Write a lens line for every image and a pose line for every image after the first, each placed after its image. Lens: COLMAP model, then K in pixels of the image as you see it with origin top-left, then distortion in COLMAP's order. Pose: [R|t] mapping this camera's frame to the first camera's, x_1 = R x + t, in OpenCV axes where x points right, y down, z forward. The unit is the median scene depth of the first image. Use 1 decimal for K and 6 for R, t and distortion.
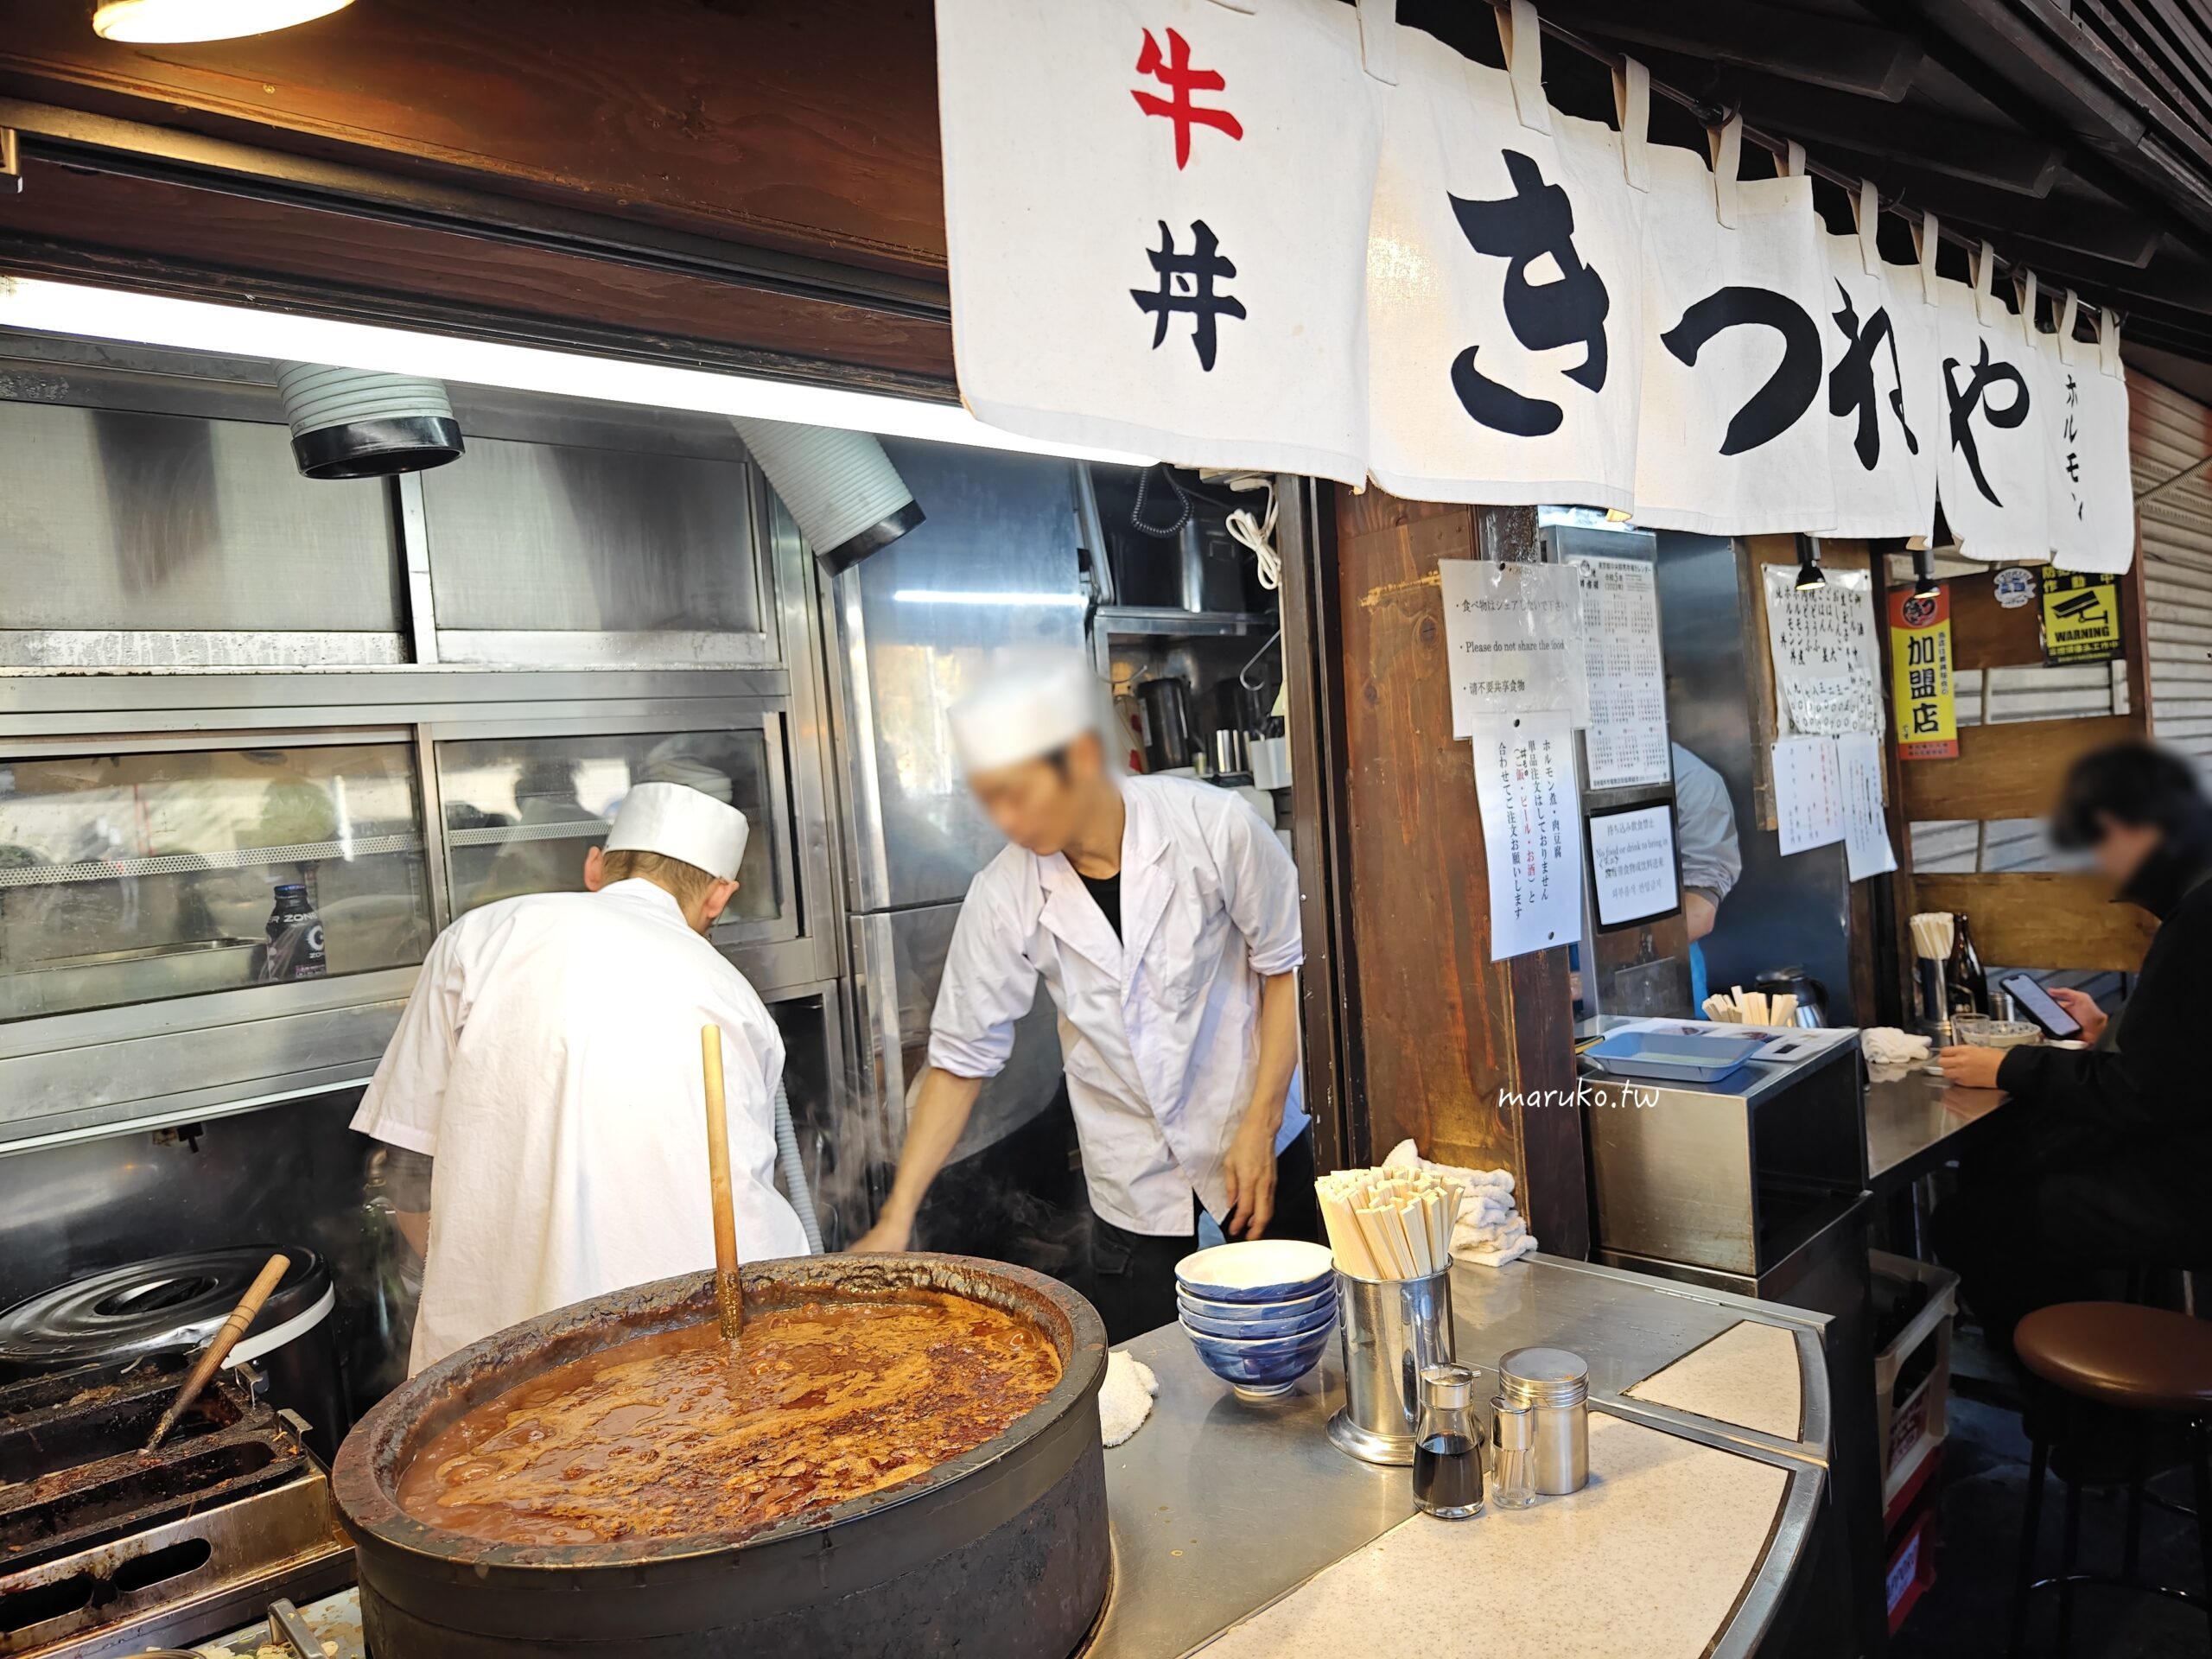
lens RADIAL K [[1486.2, 0, 1115.4], [0, 1486.2, 841.9], [0, 0, 1]] dist [0.009758, 0.003936]
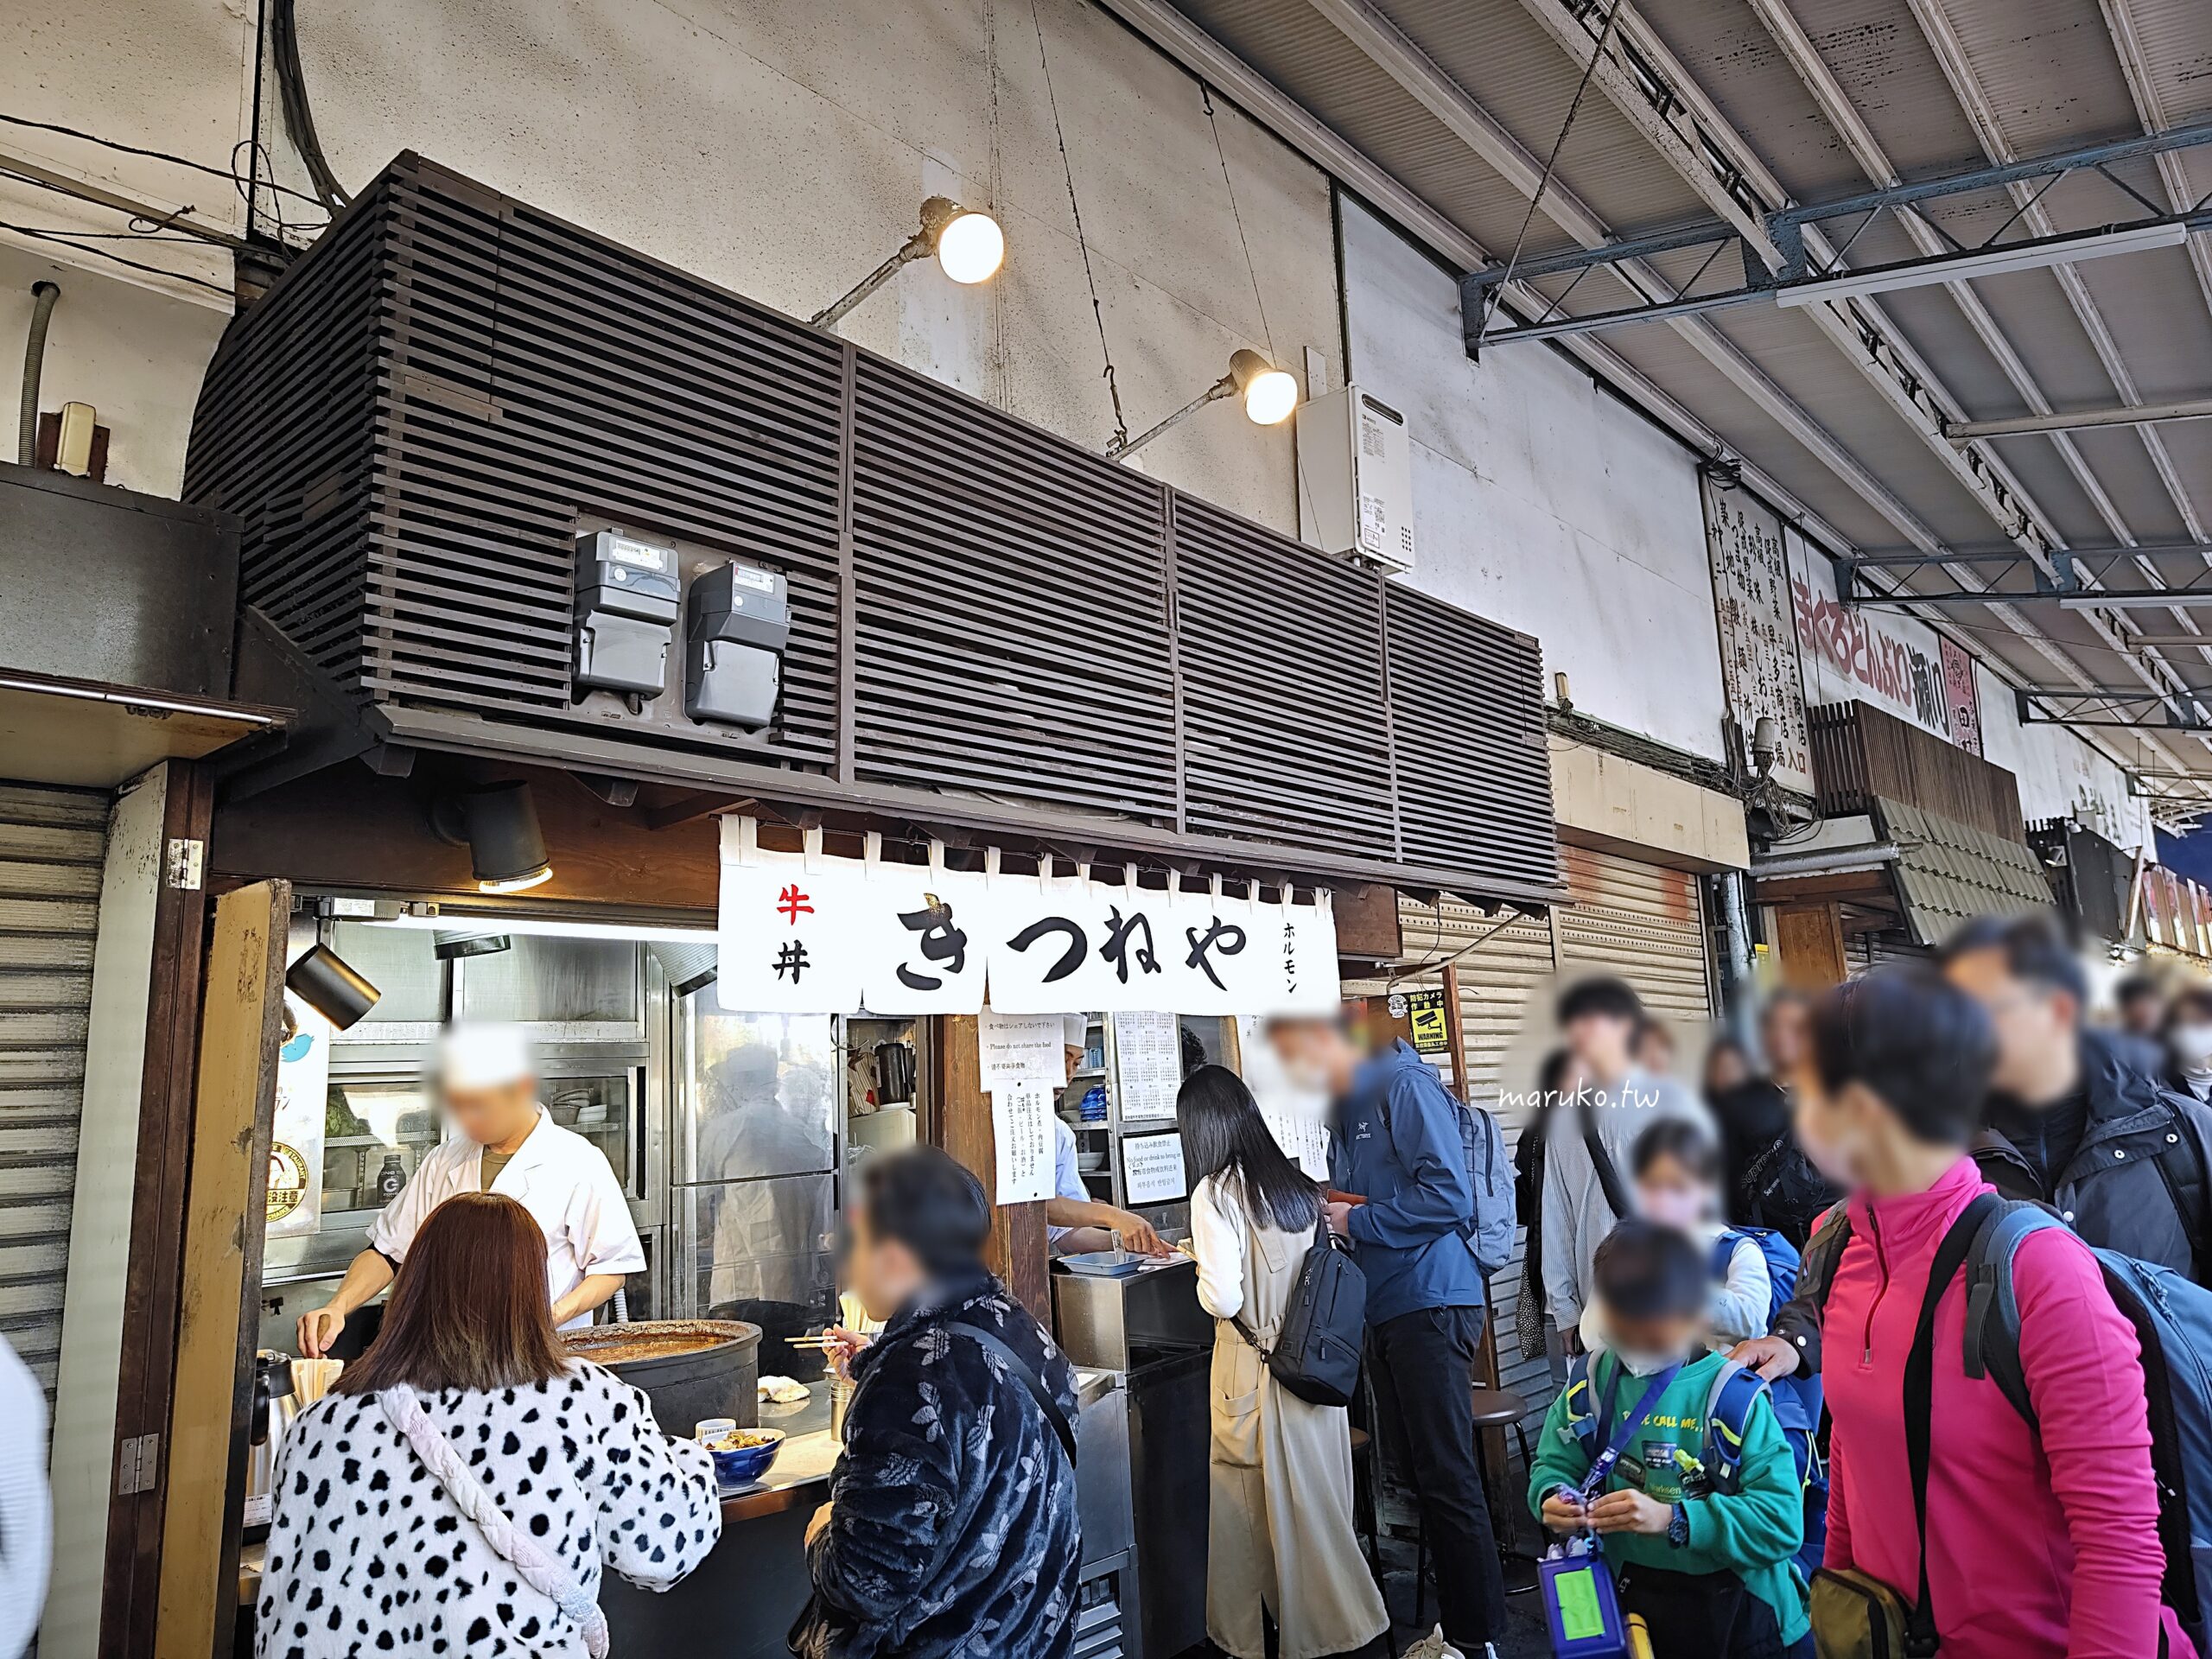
lens RADIAL K [[1486.2, 0, 1113.6], [0, 1486.2, 829.4], [0, 0, 1]] dist [0.009758, 0.003936]
pose [[0.994735, 0.041910, 0.093514, 0.183797], [-0.019473, 0.973225, -0.229030, 0.040393], [-0.100609, 0.226003, 0.968917, -0.991697]]
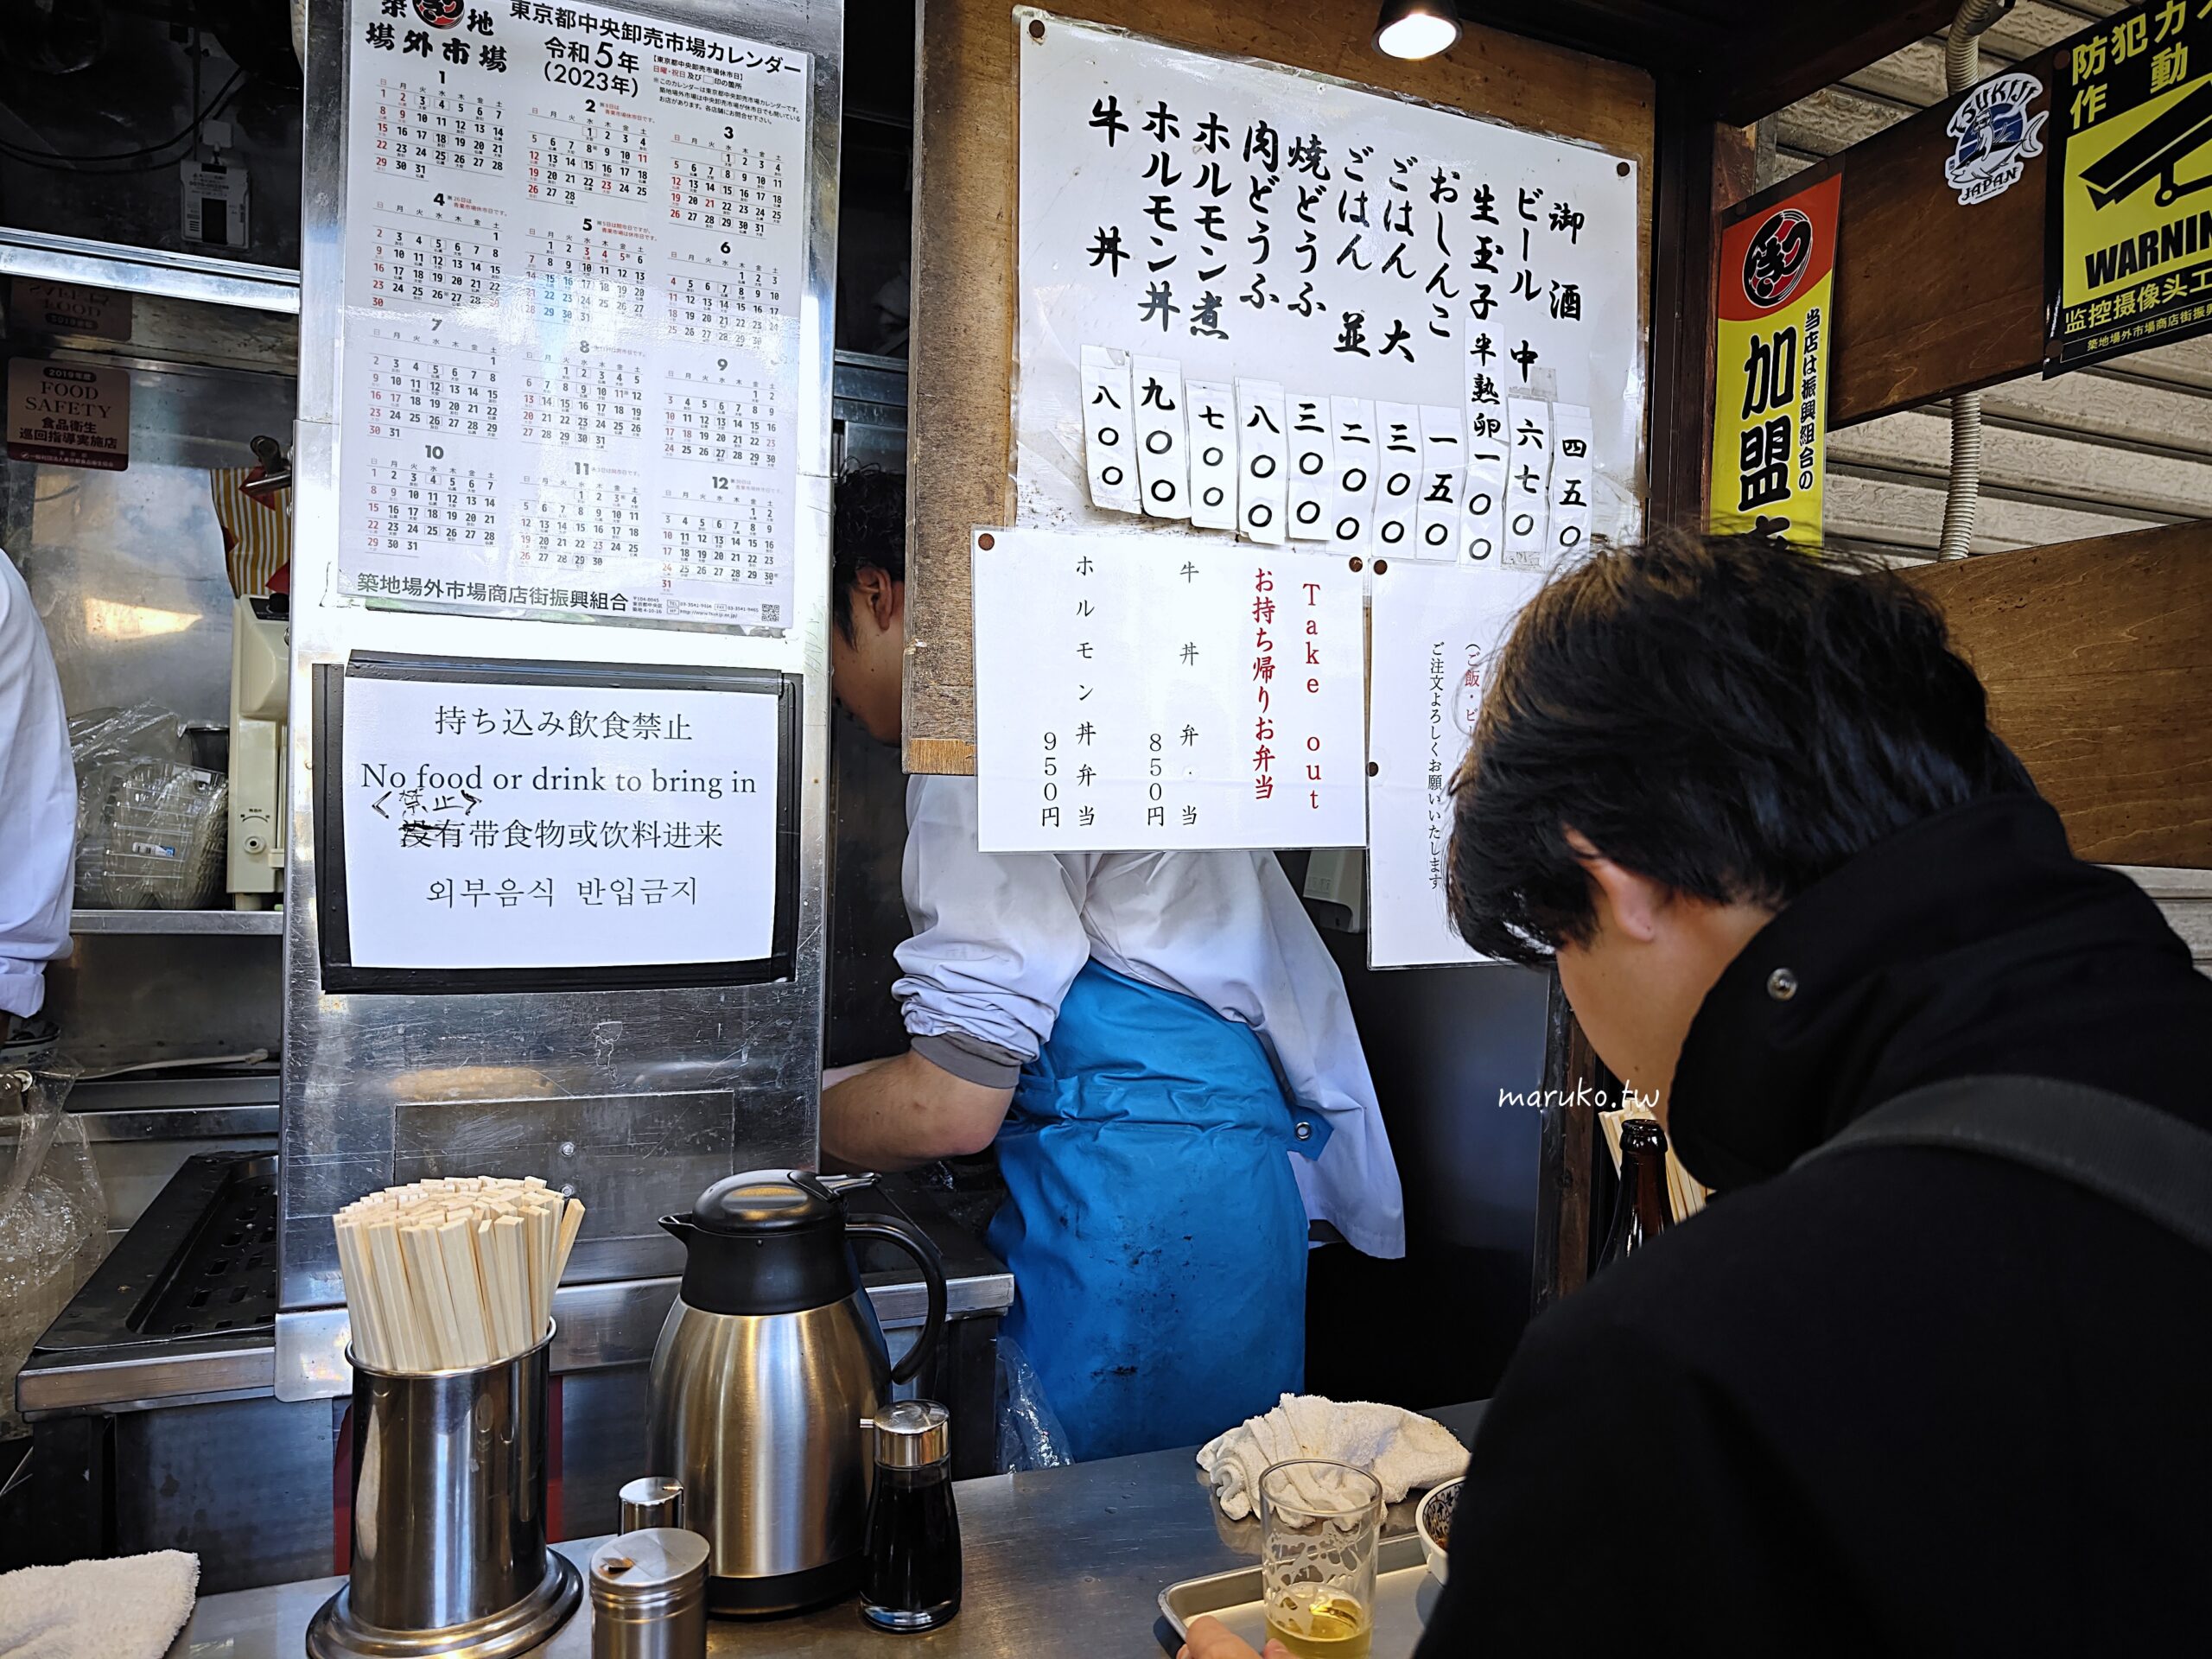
lens RADIAL K [[1486.2, 0, 1109.7], [0, 1486.2, 836.2], [0, 0, 1]] dist [0.009758, 0.003936]
pose [[0.934770, 0.110645, -0.337583, 0.855342], [-0.112906, 0.993521, 0.012997, -0.003883], [0.336833, 0.025966, 0.941206, 0.987413]]
